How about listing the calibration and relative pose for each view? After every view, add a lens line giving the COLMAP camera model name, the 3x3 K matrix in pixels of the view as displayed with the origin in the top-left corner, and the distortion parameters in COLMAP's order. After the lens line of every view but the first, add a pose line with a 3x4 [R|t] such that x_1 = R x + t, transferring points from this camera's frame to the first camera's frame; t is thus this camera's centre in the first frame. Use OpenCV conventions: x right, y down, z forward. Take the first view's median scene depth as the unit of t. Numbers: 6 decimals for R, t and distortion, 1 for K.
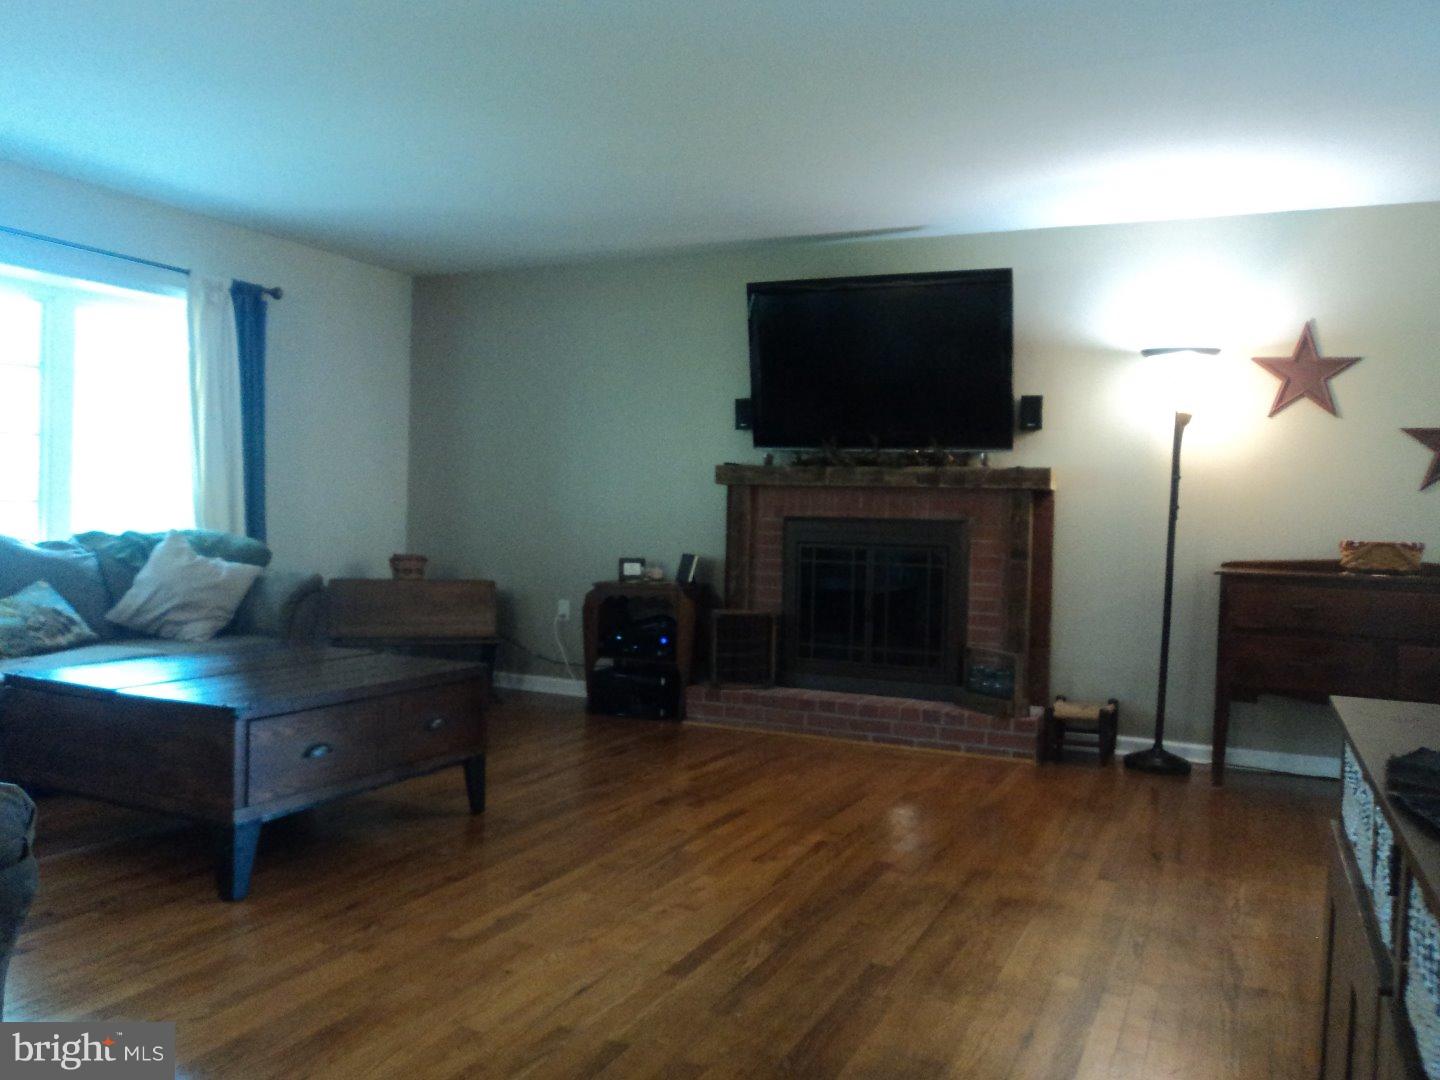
lens RADIAL K [[1141.0, 0, 720.0], [0, 1141.0, 540.0], [0, 0, 1]] dist [-0.010418, 0.004696]
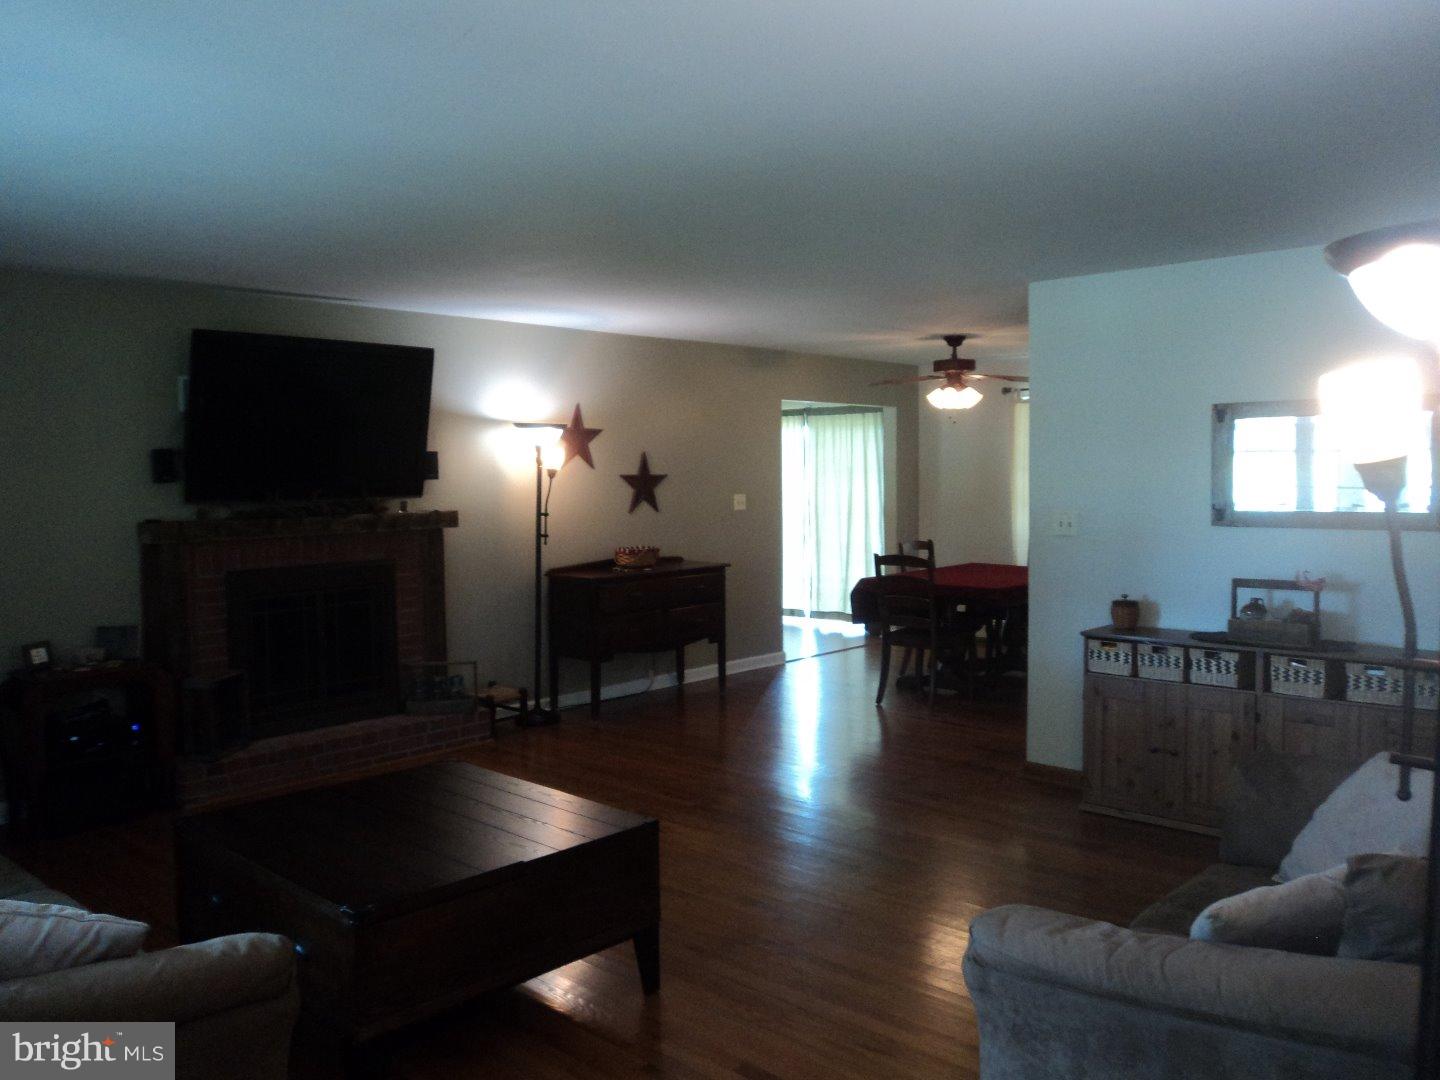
lens RADIAL K [[1141.0, 0, 720.0], [0, 1141.0, 540.0], [0, 0, 1]] dist [-0.010418, 0.004696]
pose [[0.318417, -0.095125, 0.943166, -0.776211], [0.038889, 0.995426, 0.087267, -0.124245], [-0.947153, 0.008891, 0.320660, 0.309162]]
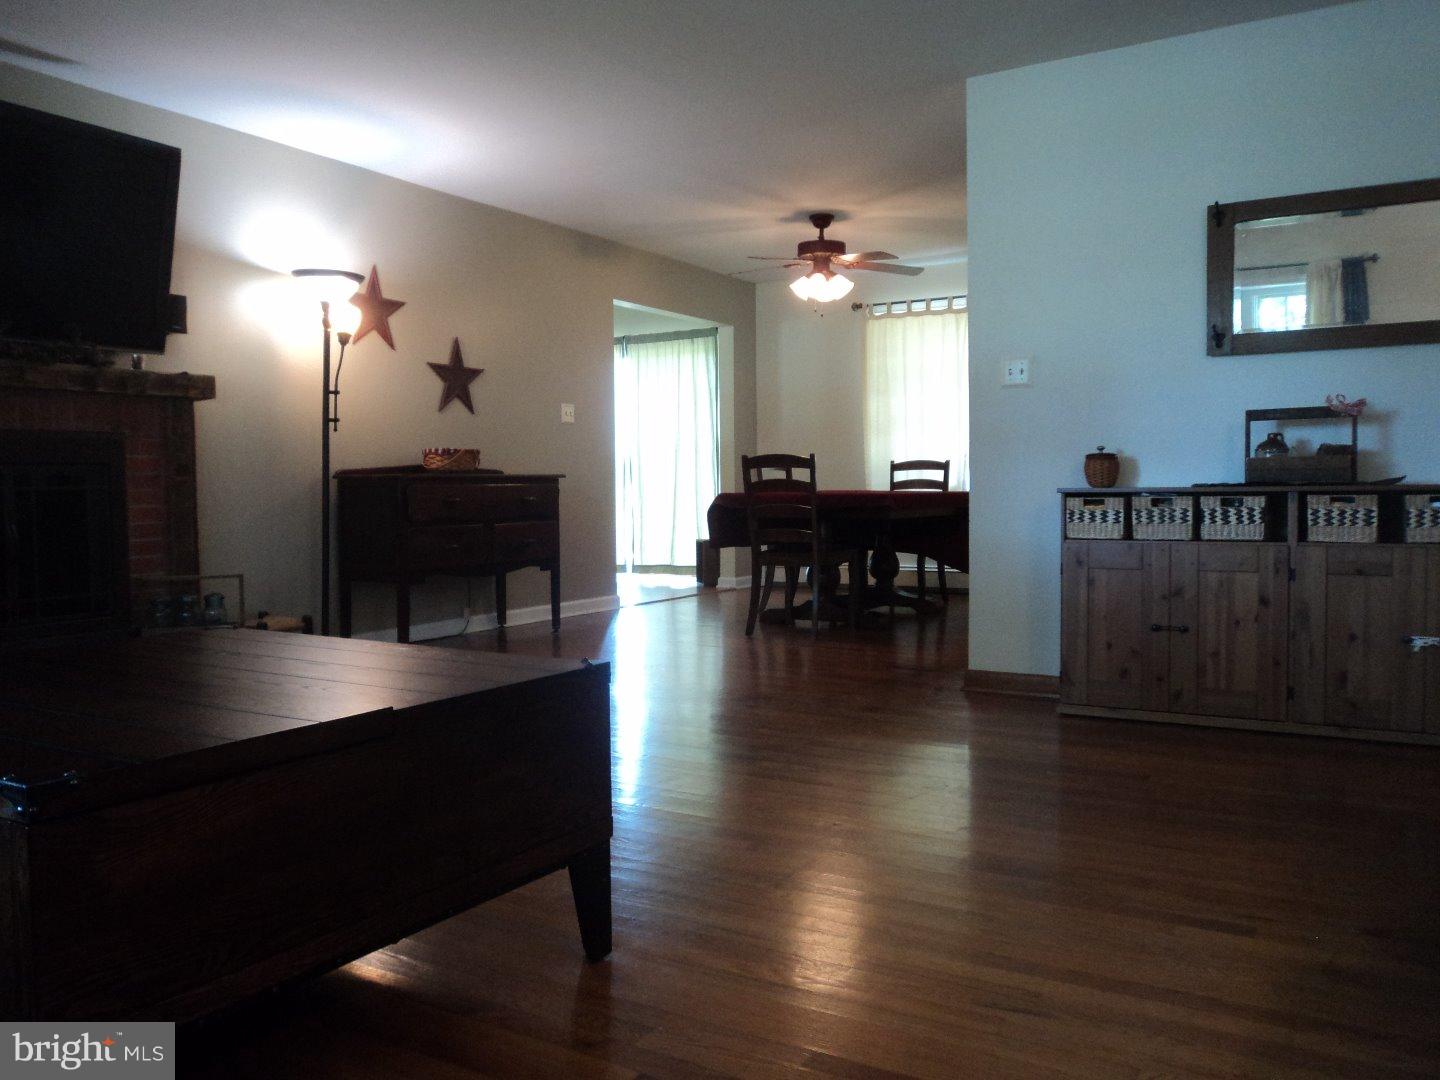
lens RADIAL K [[1141.0, 0, 720.0], [0, 1141.0, 540.0], [0, 0, 1]] dist [-0.010418, 0.004696]
pose [[0.117121, -0.081717, 0.989750, -0.576665], [0.032213, 0.996397, 0.078453, 0.010315], [-0.992595, 0.022694, 0.119331, 0.458712]]
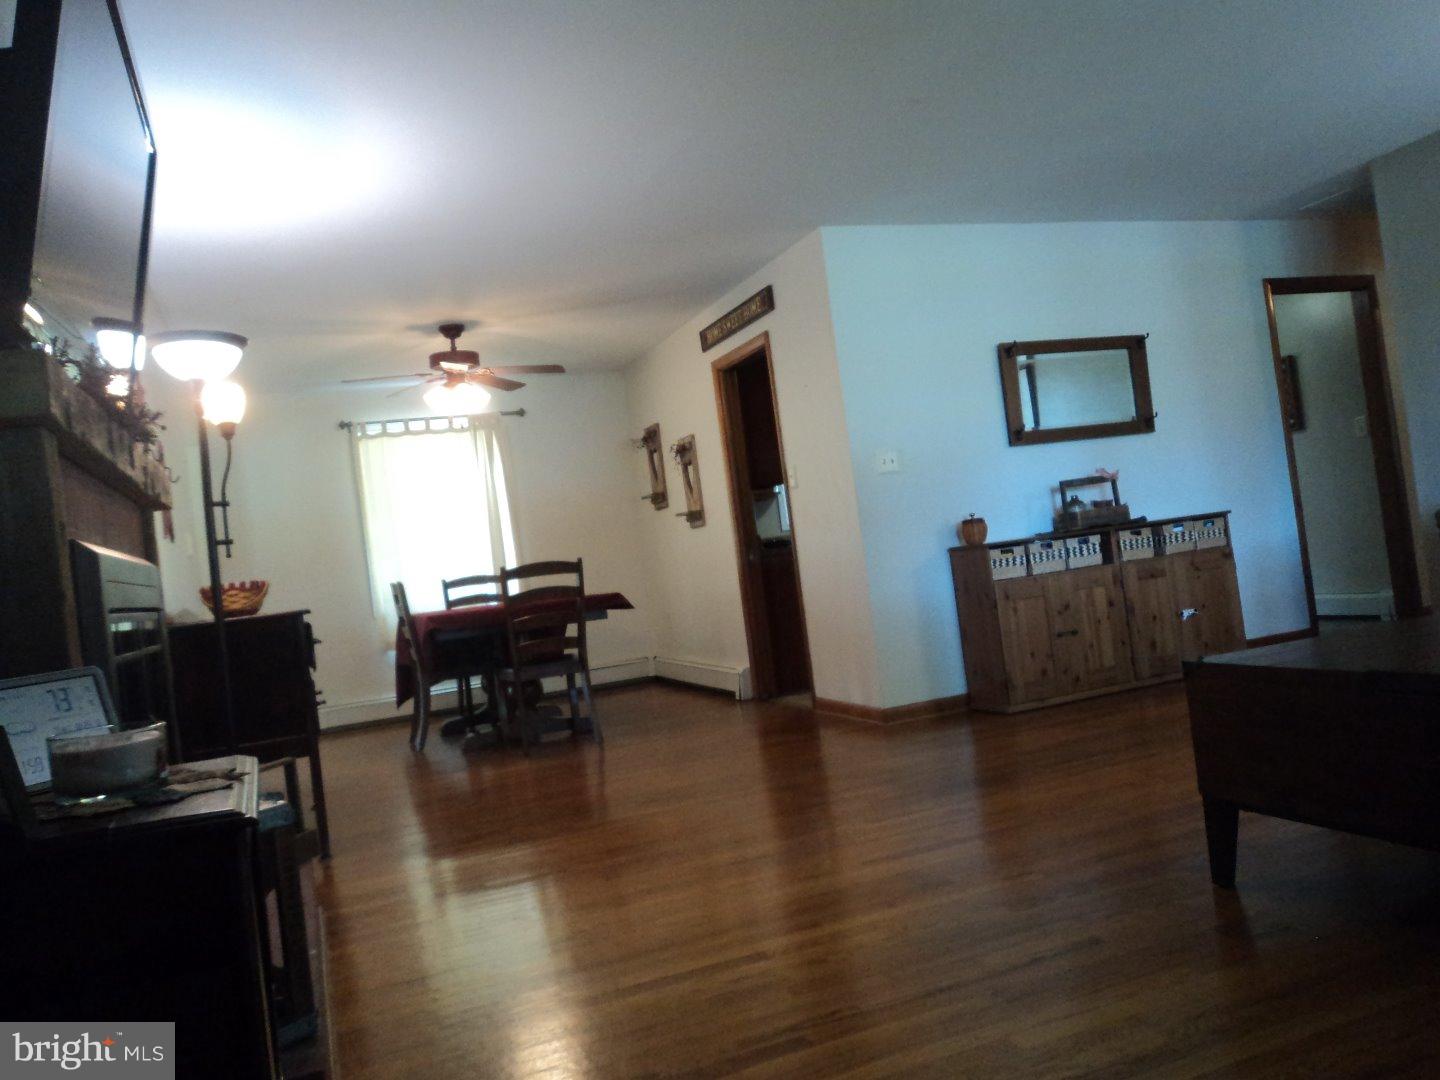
lens RADIAL K [[1141.0, 0, 720.0], [0, 1141.0, 540.0], [0, 0, 1]] dist [-0.010418, 0.004696]
pose [[-0.708330, 0.067321, 0.702664, -0.341906], [0.114480, 0.993219, 0.020245, -0.007020], [-0.696536, 0.094781, -0.711234, 1.181383]]
